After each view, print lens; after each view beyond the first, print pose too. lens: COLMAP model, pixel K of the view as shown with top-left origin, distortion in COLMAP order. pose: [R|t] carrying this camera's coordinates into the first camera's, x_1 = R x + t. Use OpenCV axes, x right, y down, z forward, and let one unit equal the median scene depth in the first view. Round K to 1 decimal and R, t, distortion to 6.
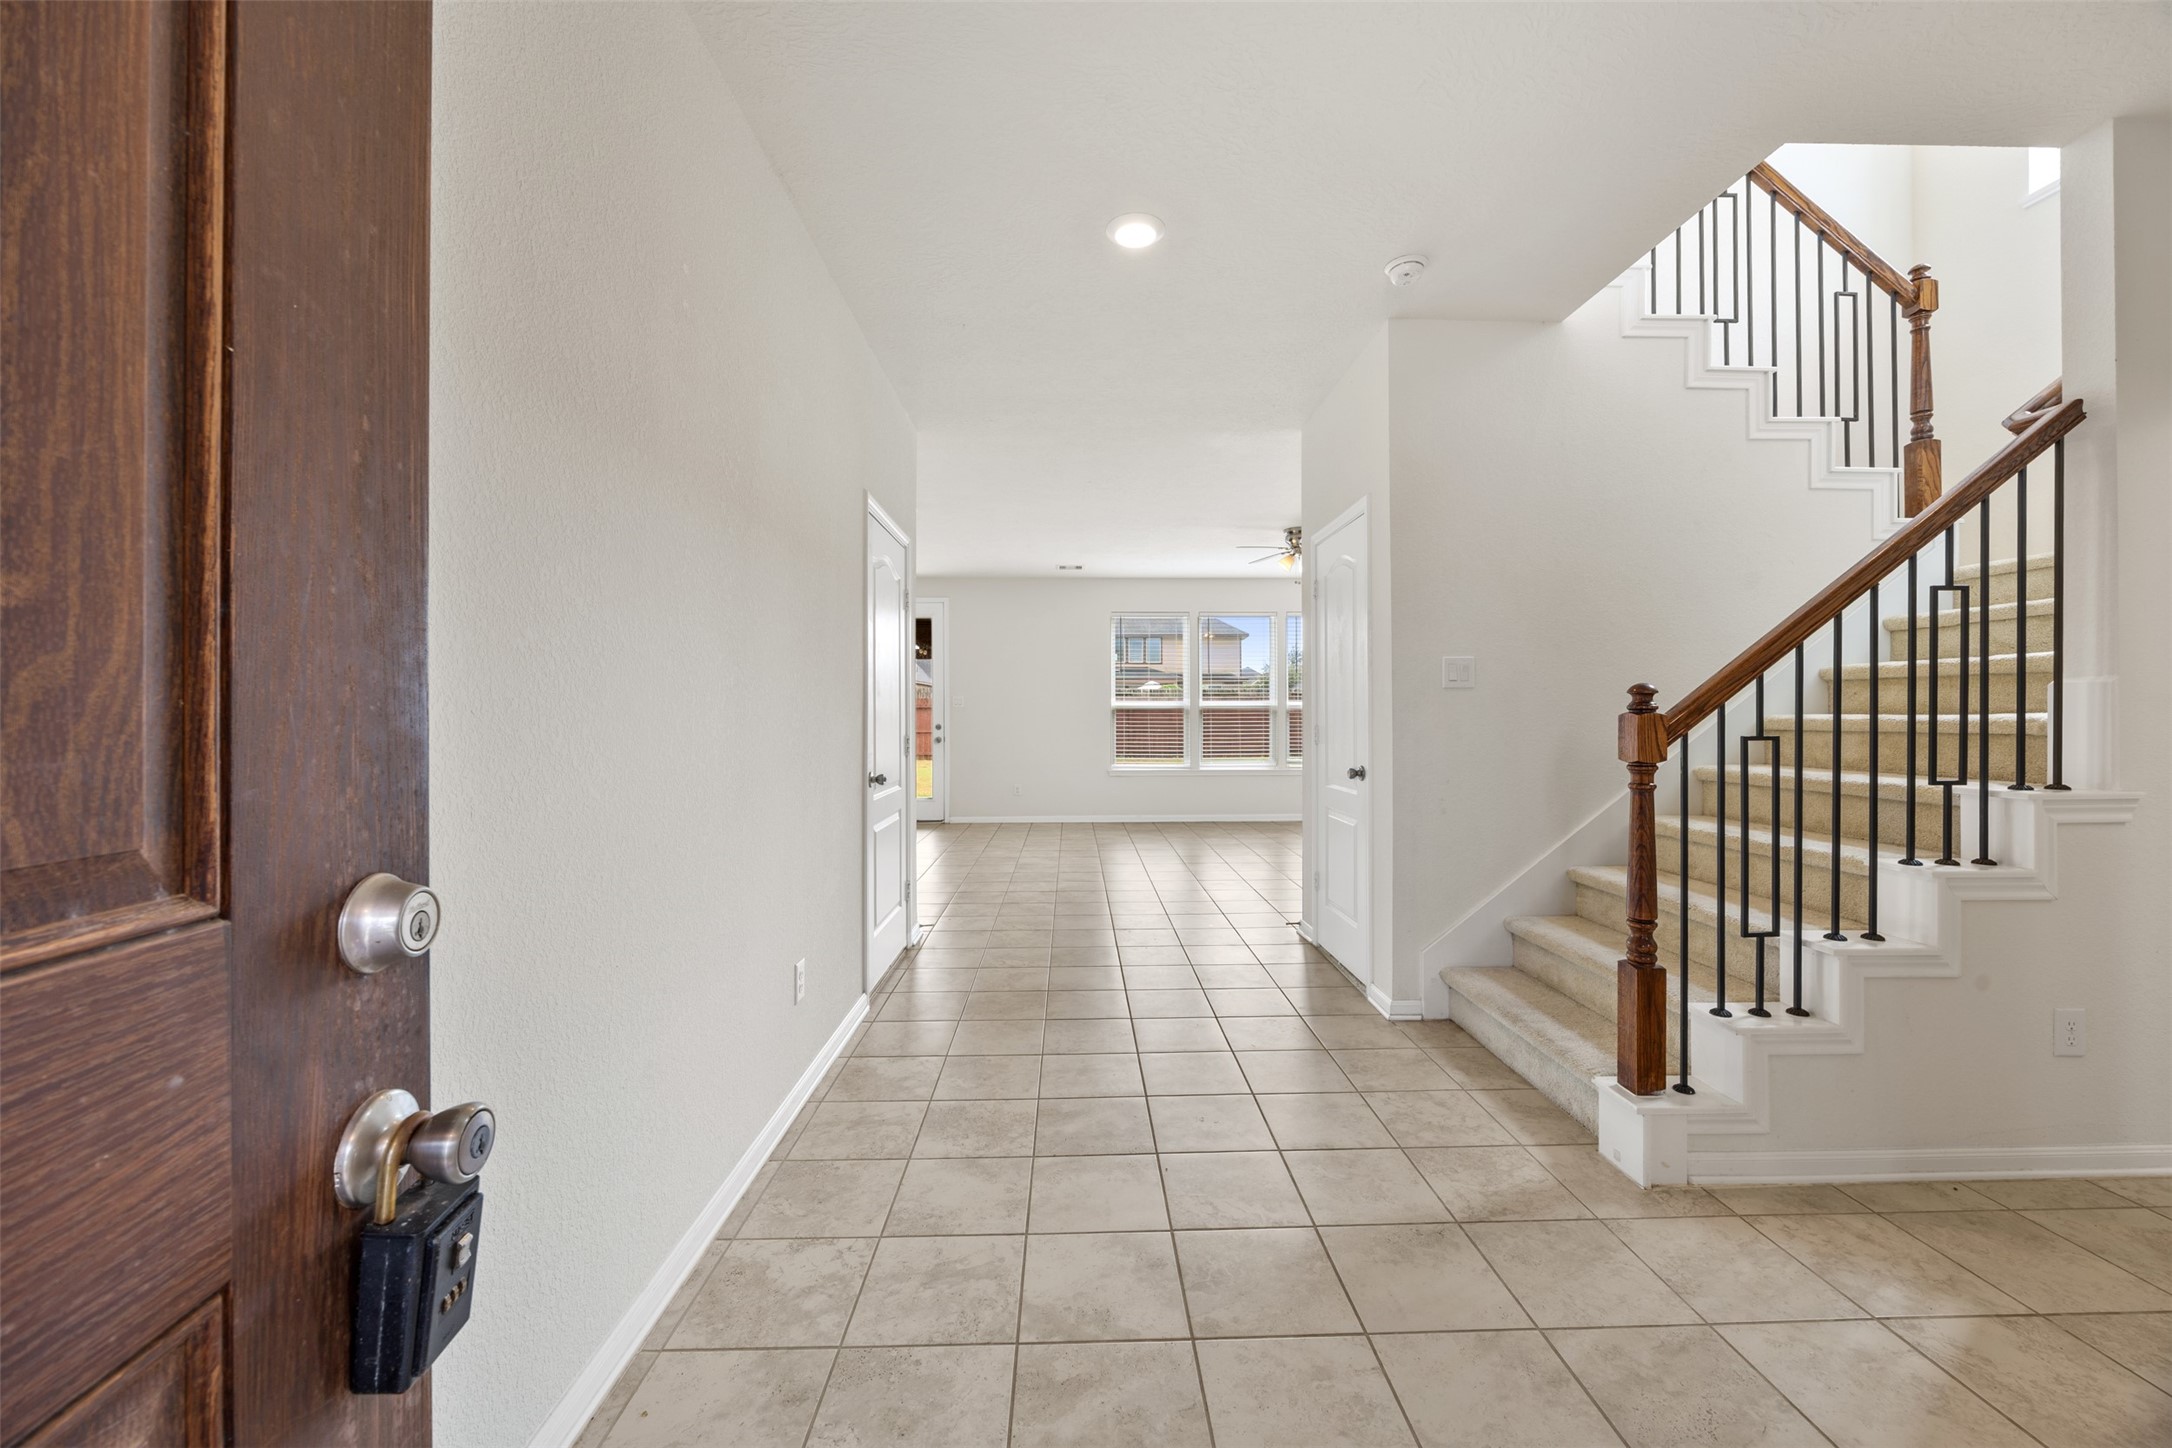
lens RADIAL K [[827.1, 0, 1102.3], [0, 827.1, 715.1], [0, 0, 1]] dist [-0.005816, 0.000425]
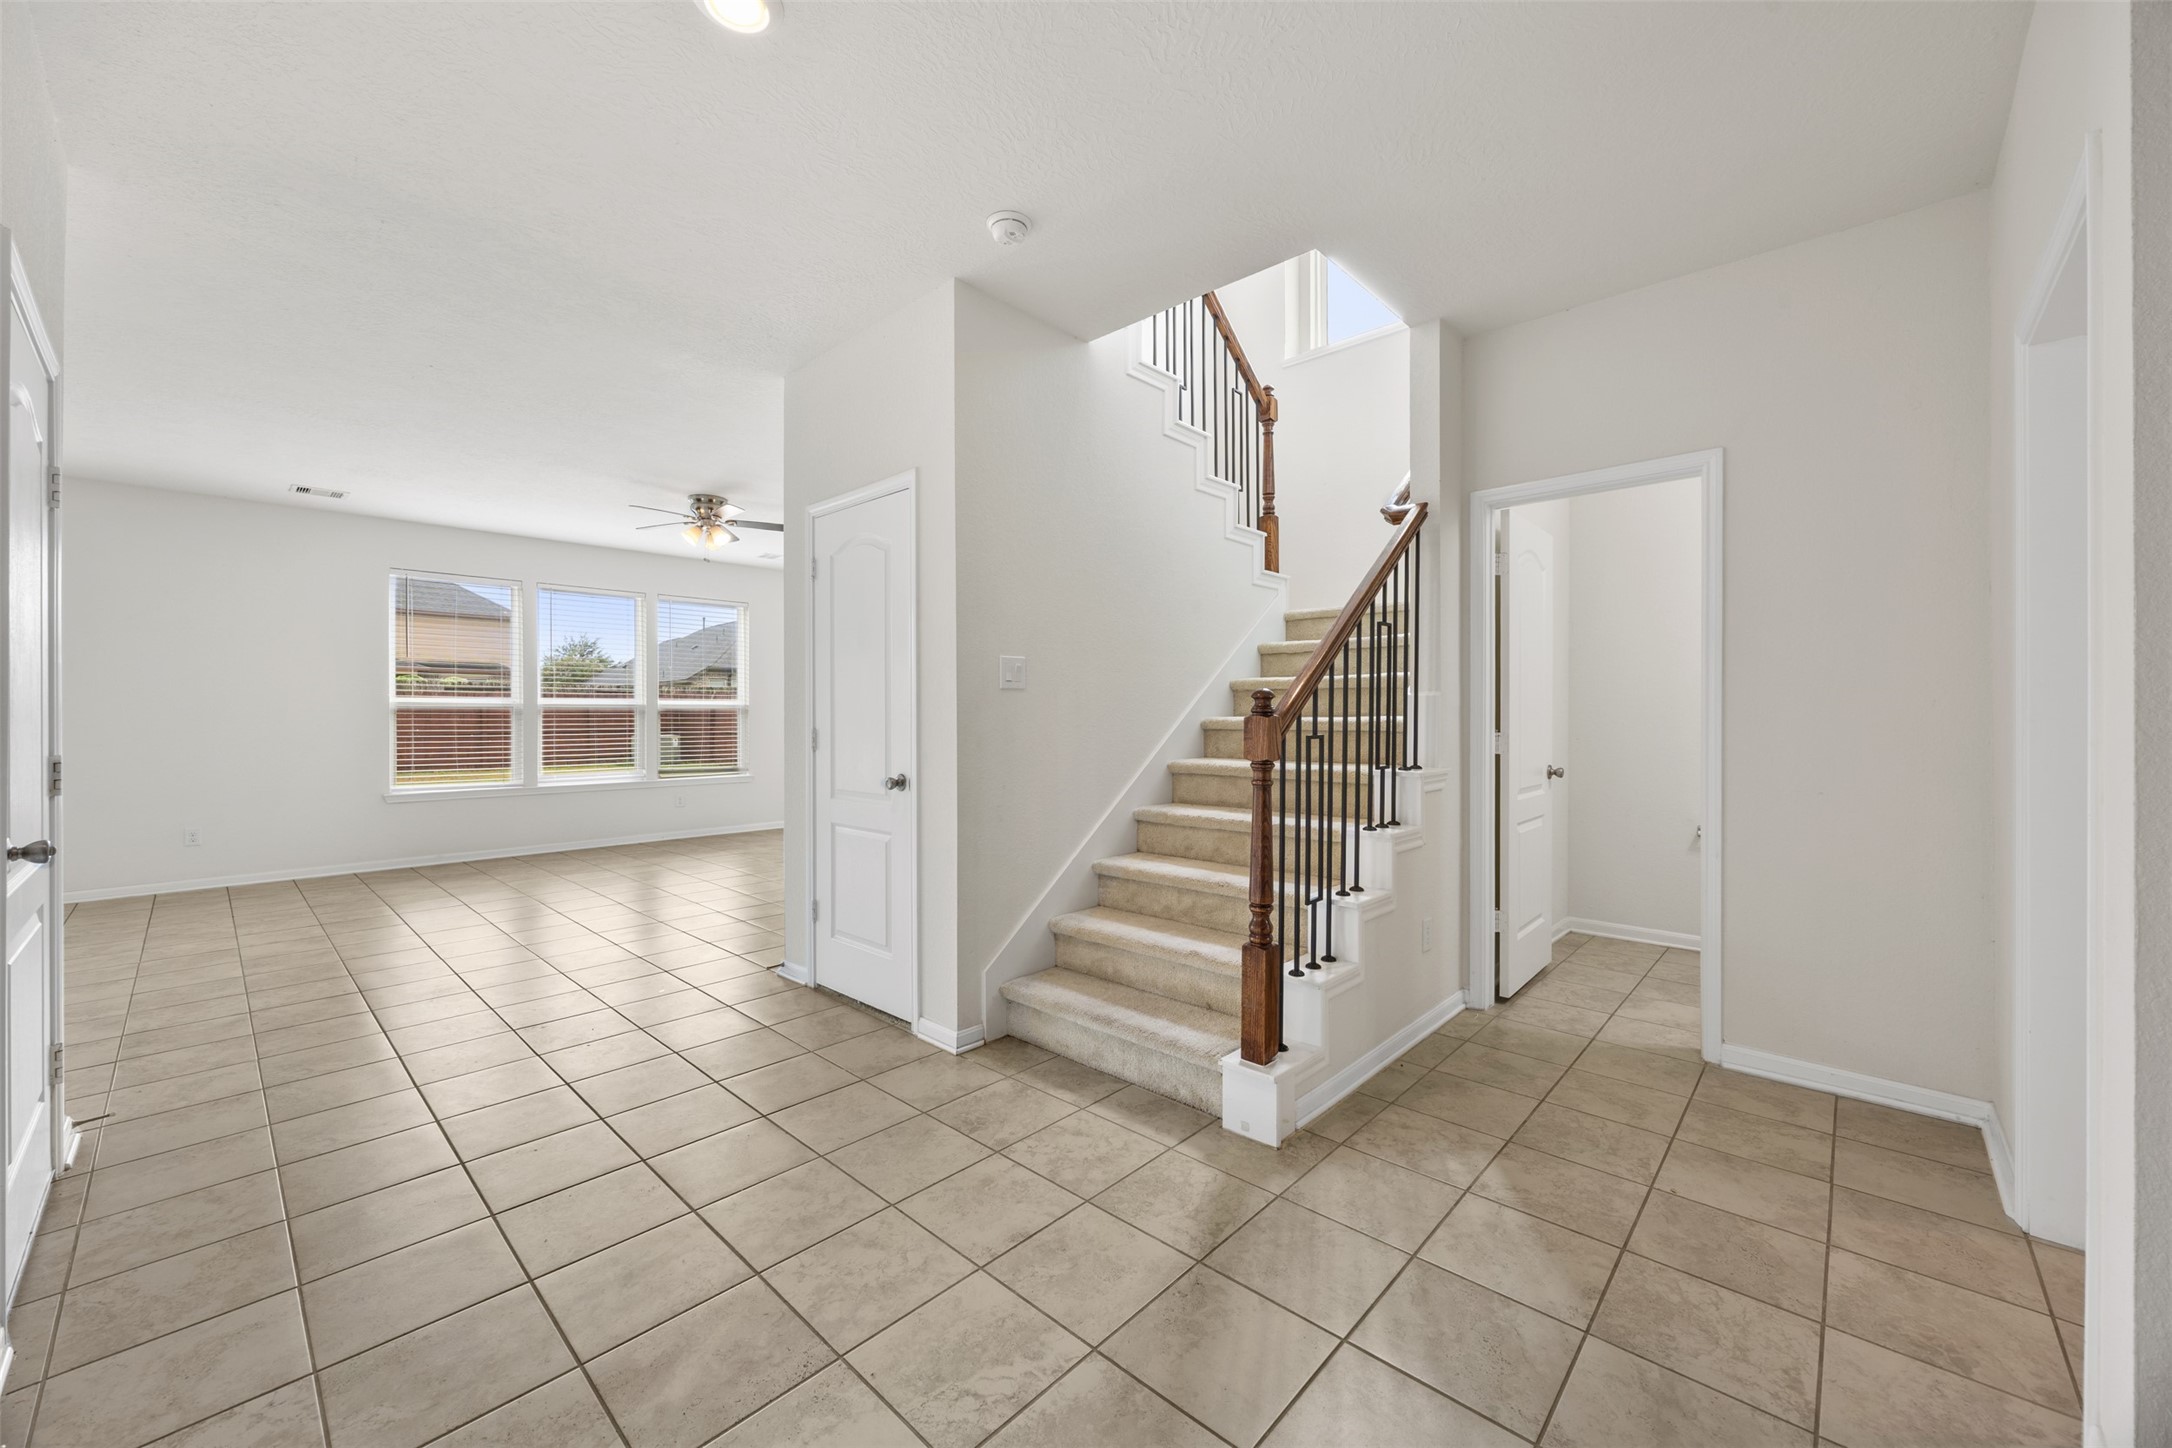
lens RADIAL K [[827.1, 0, 1090.1], [0, 827.1, 716.9], [0, 0, 1]] dist [-0.005816, 0.000425]
pose [[0.703648, 0.000186, 0.710548, -0.203019], [-0.001034, 0.999999, 0.000762, -0.001189], [-0.710548, -0.001271, 0.703648, 0.274524]]
